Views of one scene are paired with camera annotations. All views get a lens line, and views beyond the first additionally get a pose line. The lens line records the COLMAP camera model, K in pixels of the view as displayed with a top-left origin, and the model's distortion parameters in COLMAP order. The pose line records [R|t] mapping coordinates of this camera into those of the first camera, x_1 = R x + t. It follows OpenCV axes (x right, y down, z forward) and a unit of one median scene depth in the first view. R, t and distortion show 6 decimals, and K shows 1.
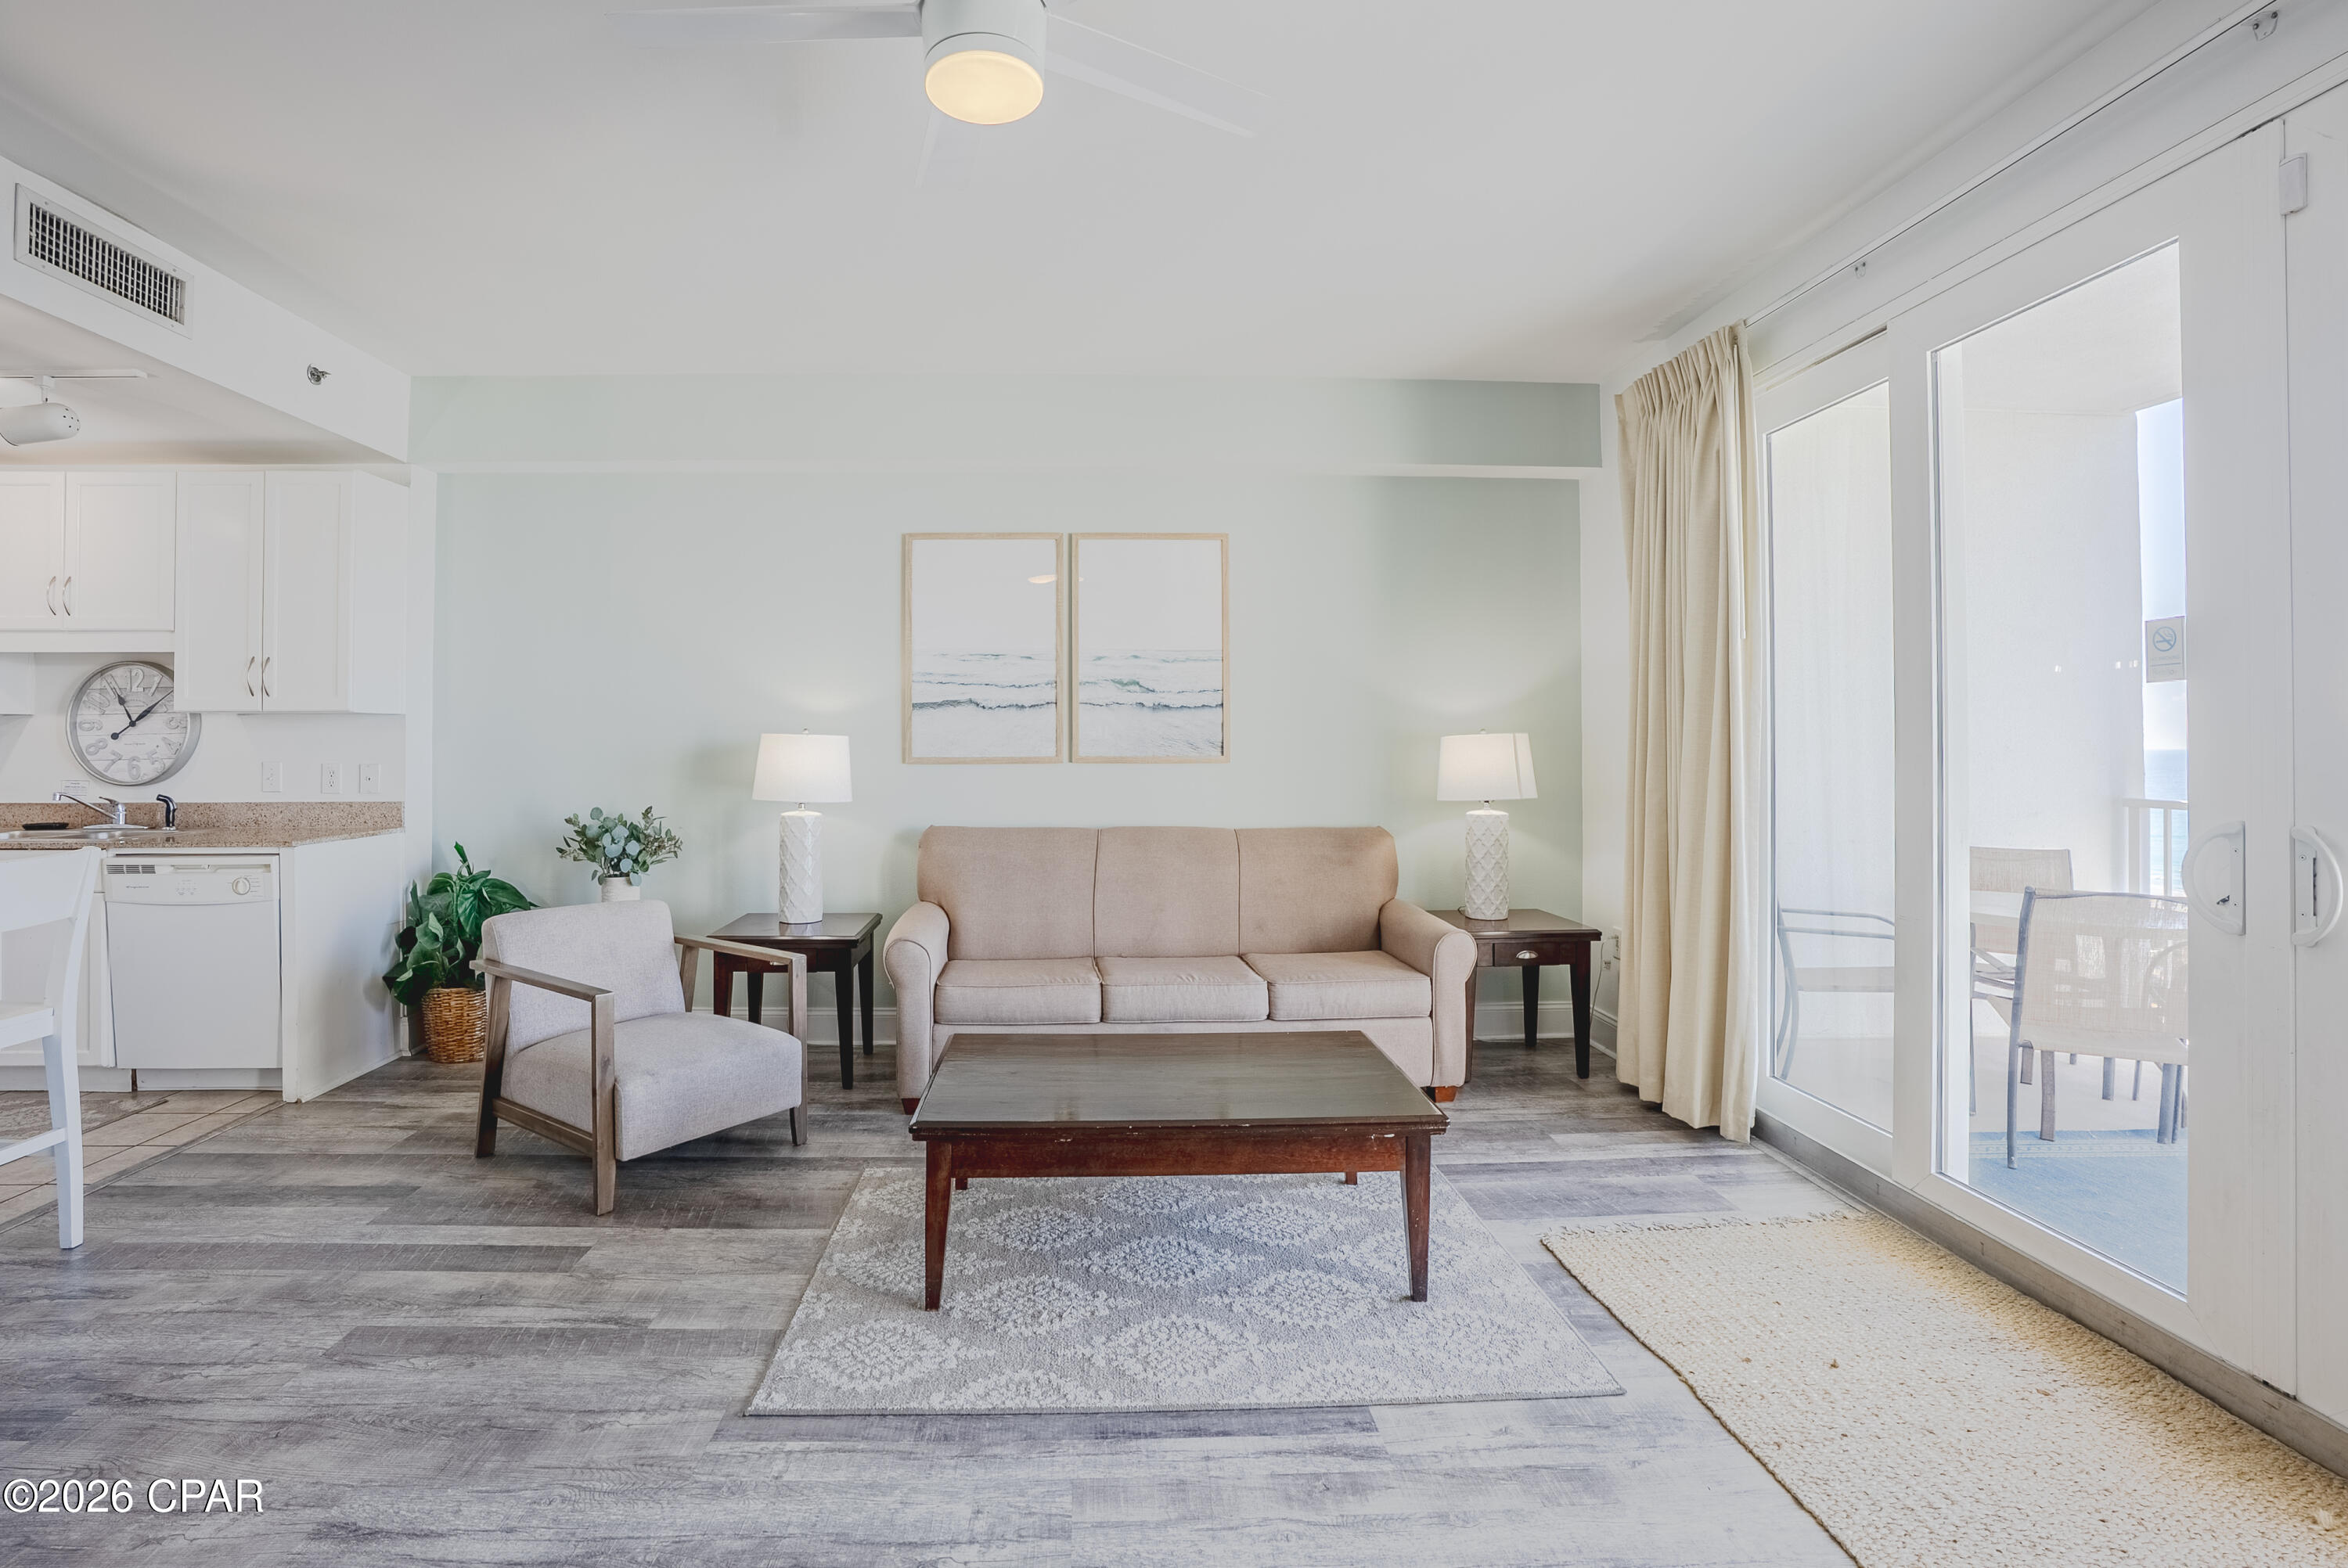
lens RADIAL K [[1120.3, 0, 1101.9], [0, 1120.3, 735.4], [0, 0, 1]] dist [-0.045230, 0.015315]
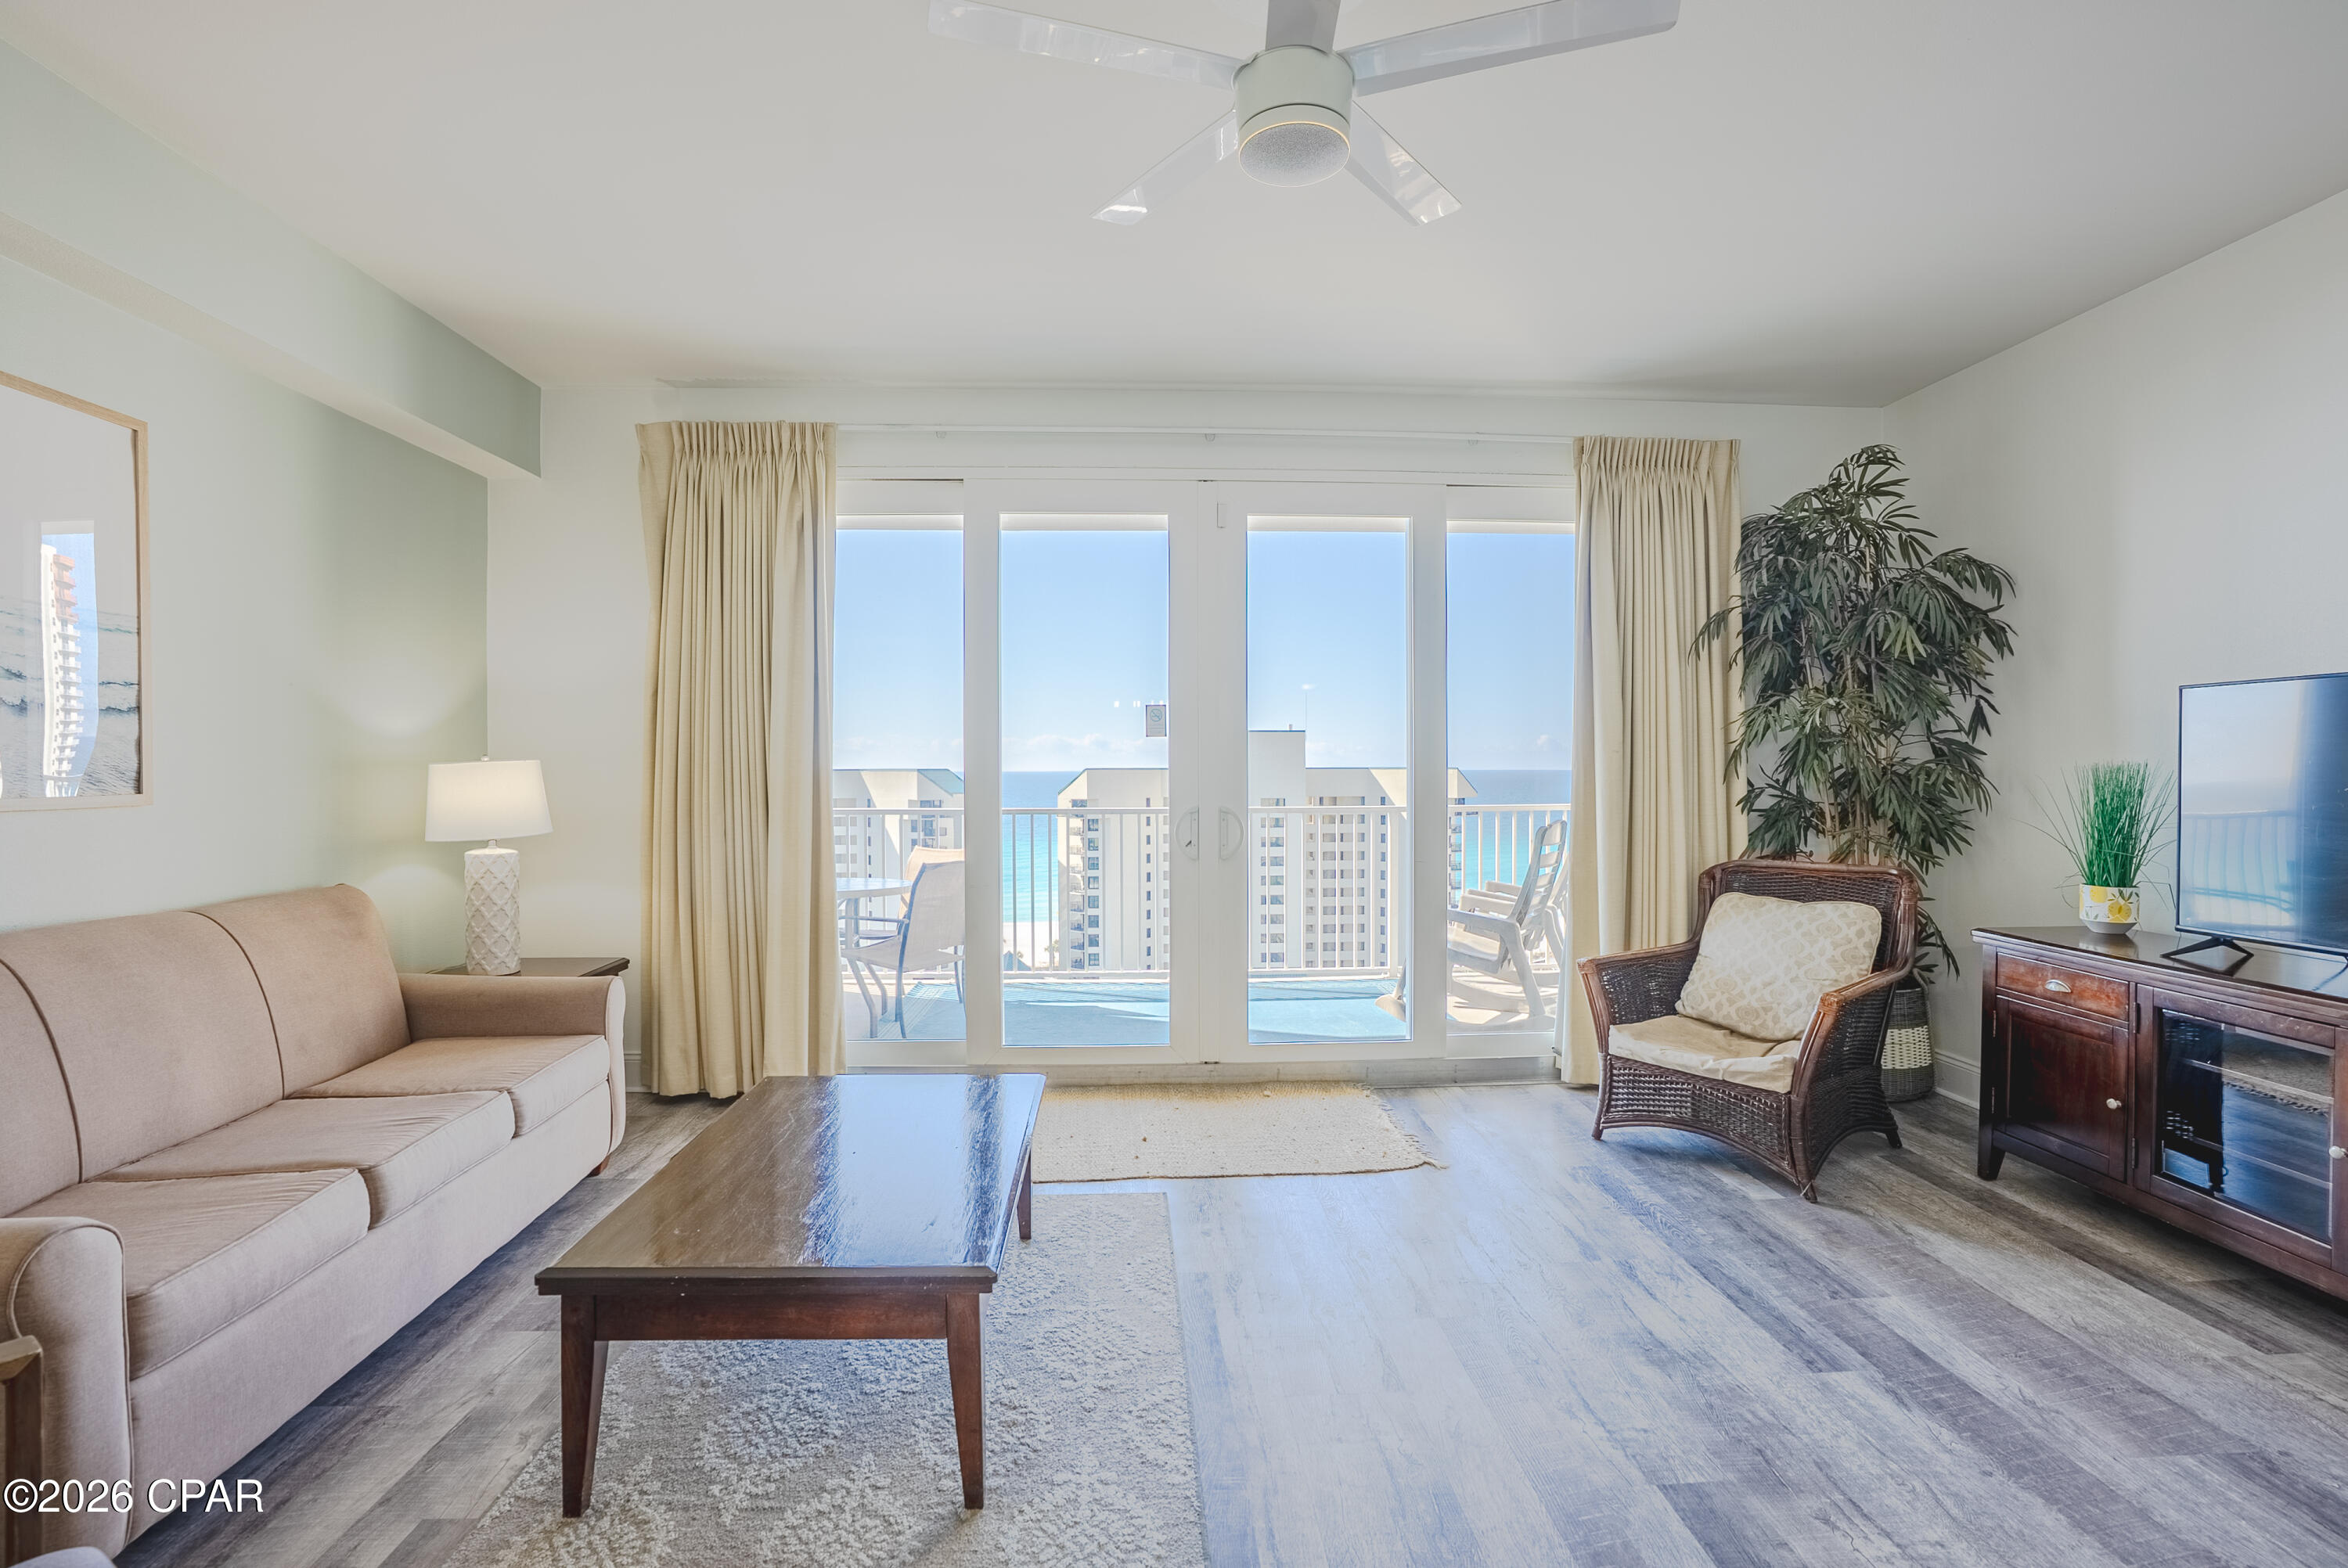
lens RADIAL K [[1120.3, 0, 1193.2], [0, 1120.3, 775.9], [0, 0, 1]] dist [-0.045230, 0.015315]
pose [[-0.025491, -0.008148, 0.999642, -0.524830], [0.000770, 0.999966, 0.008170, 0.004496], [-0.999675, 0.000978, -0.025484, 0.497097]]
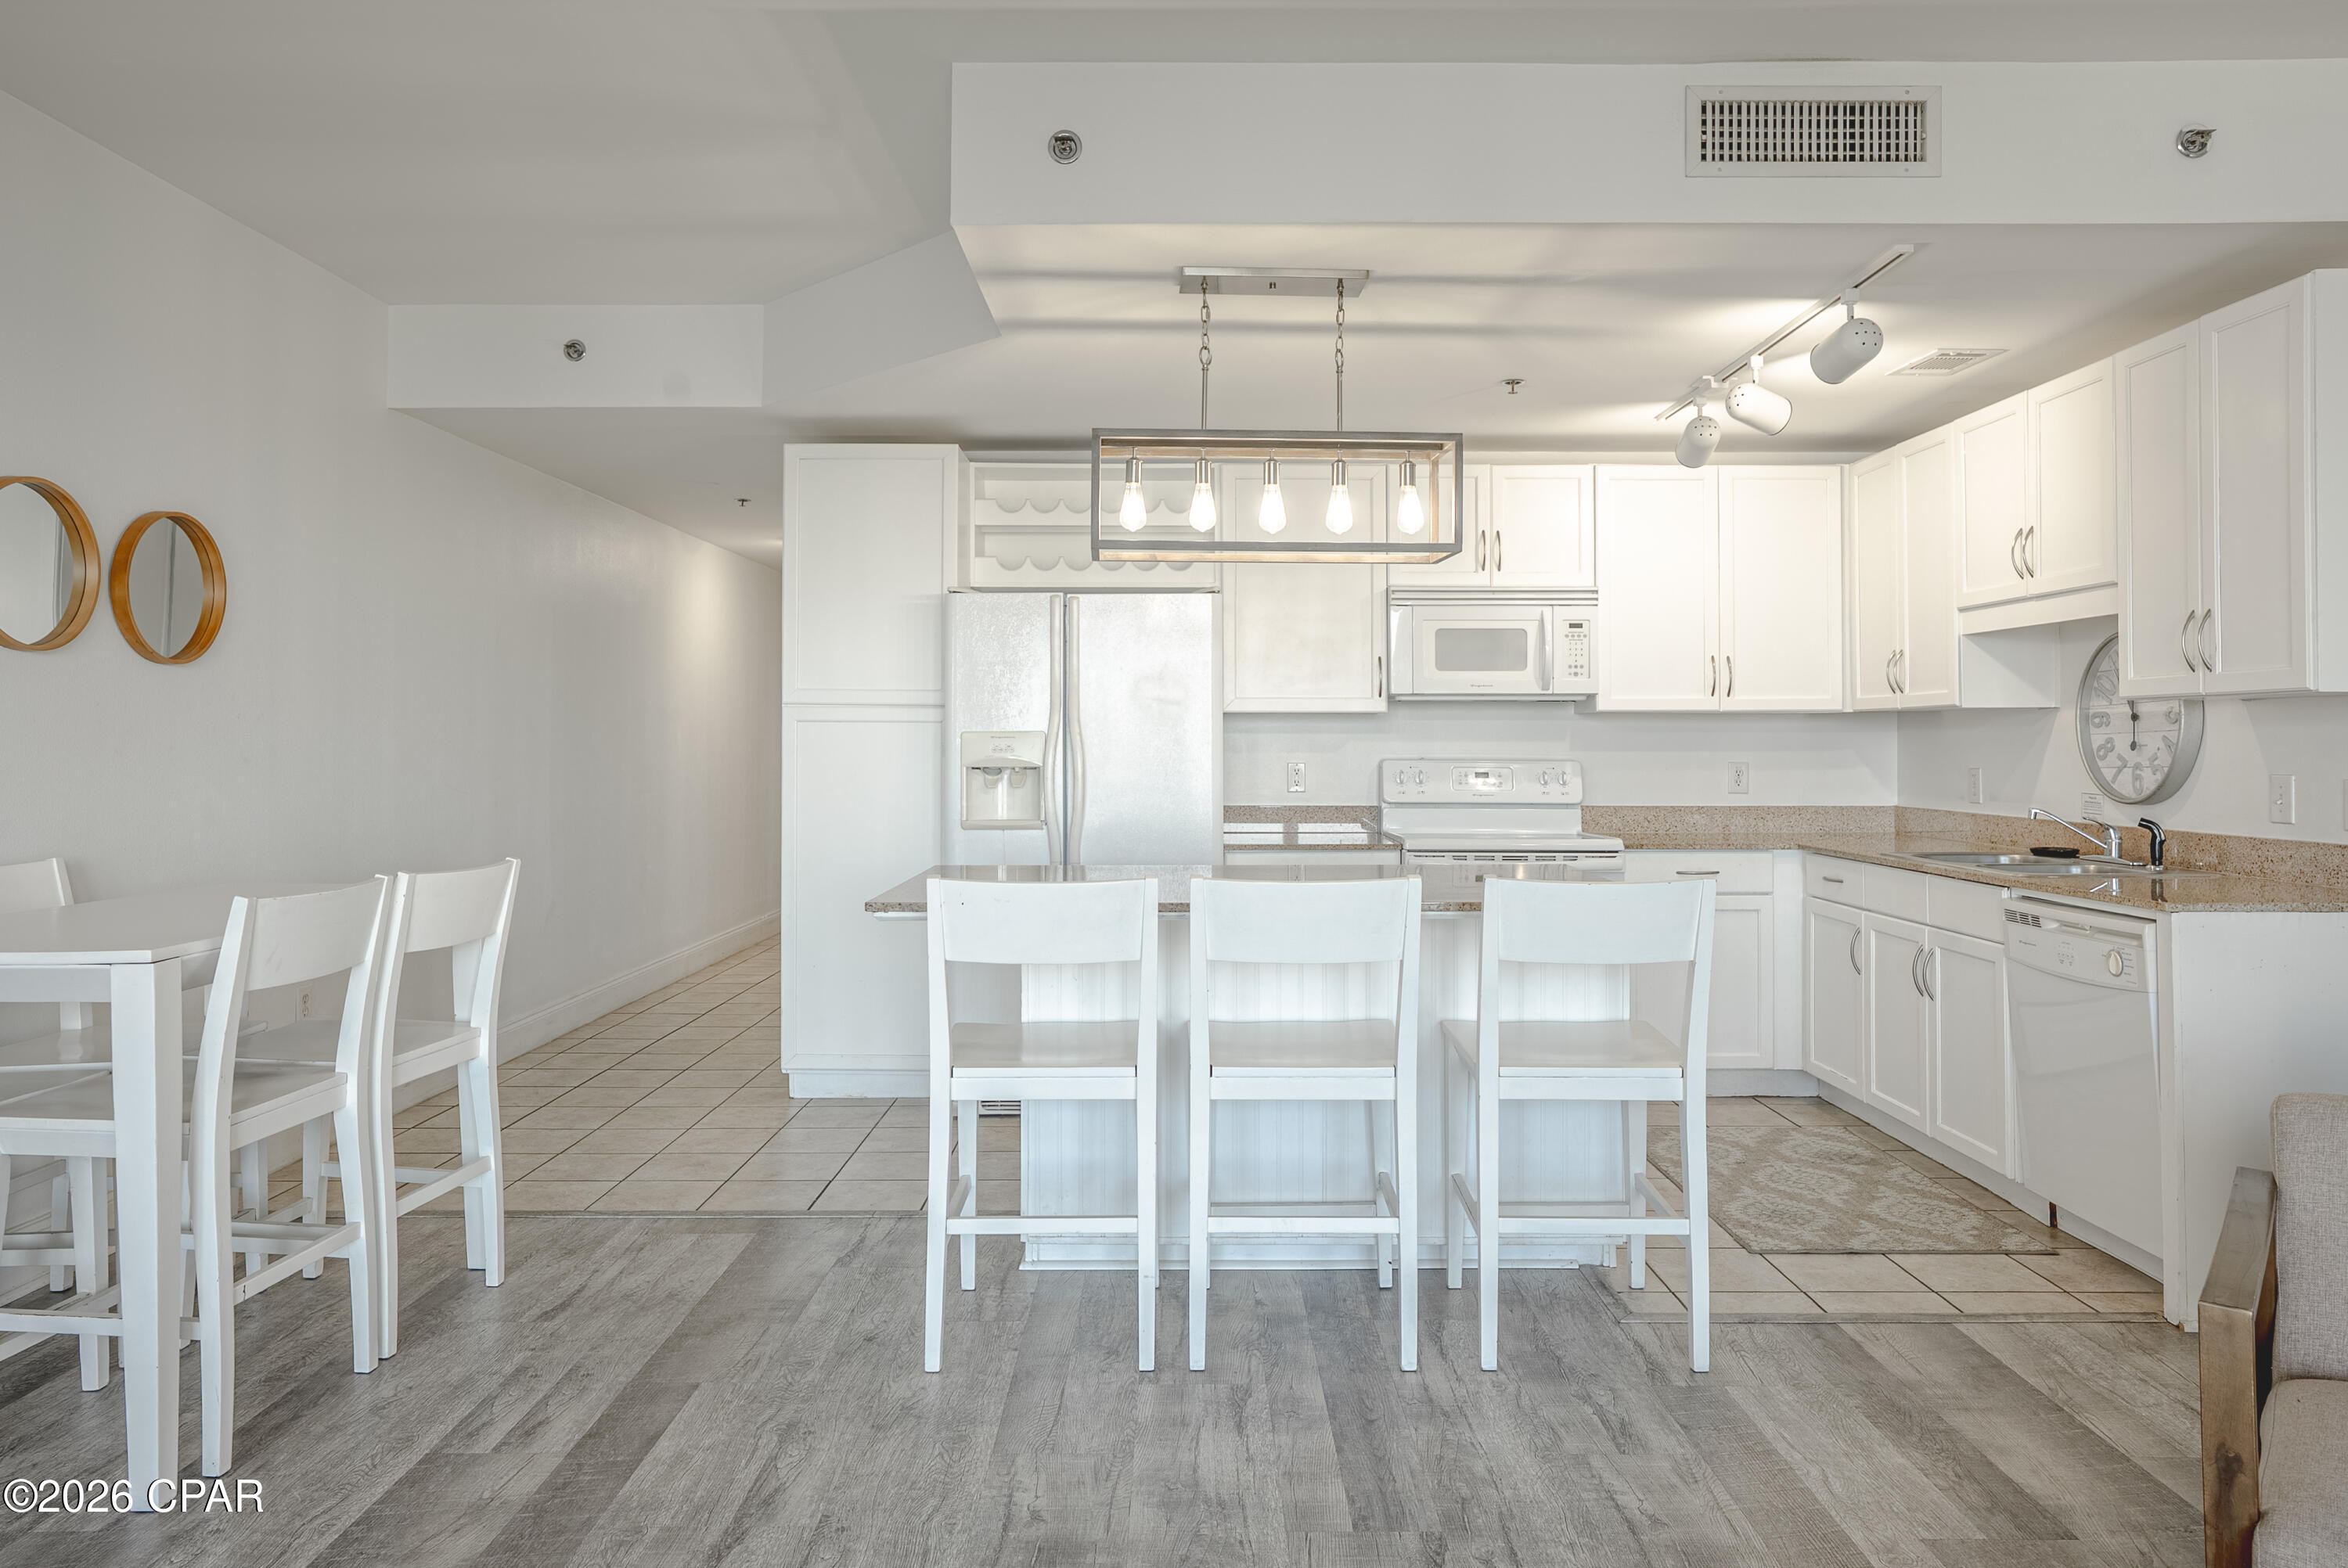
lens RADIAL K [[1530.3, 0, 1184.5], [0, 1530.3, 725.9], [0, 0, 1]] dist [-0.009870, 0.017528]
pose [[-0.015246, -0.011016, -0.999823, 0.124707], [0.008808, 0.999899, -0.011151, 0.000550], [0.999845, -0.008976, -0.015148, 0.400167]]
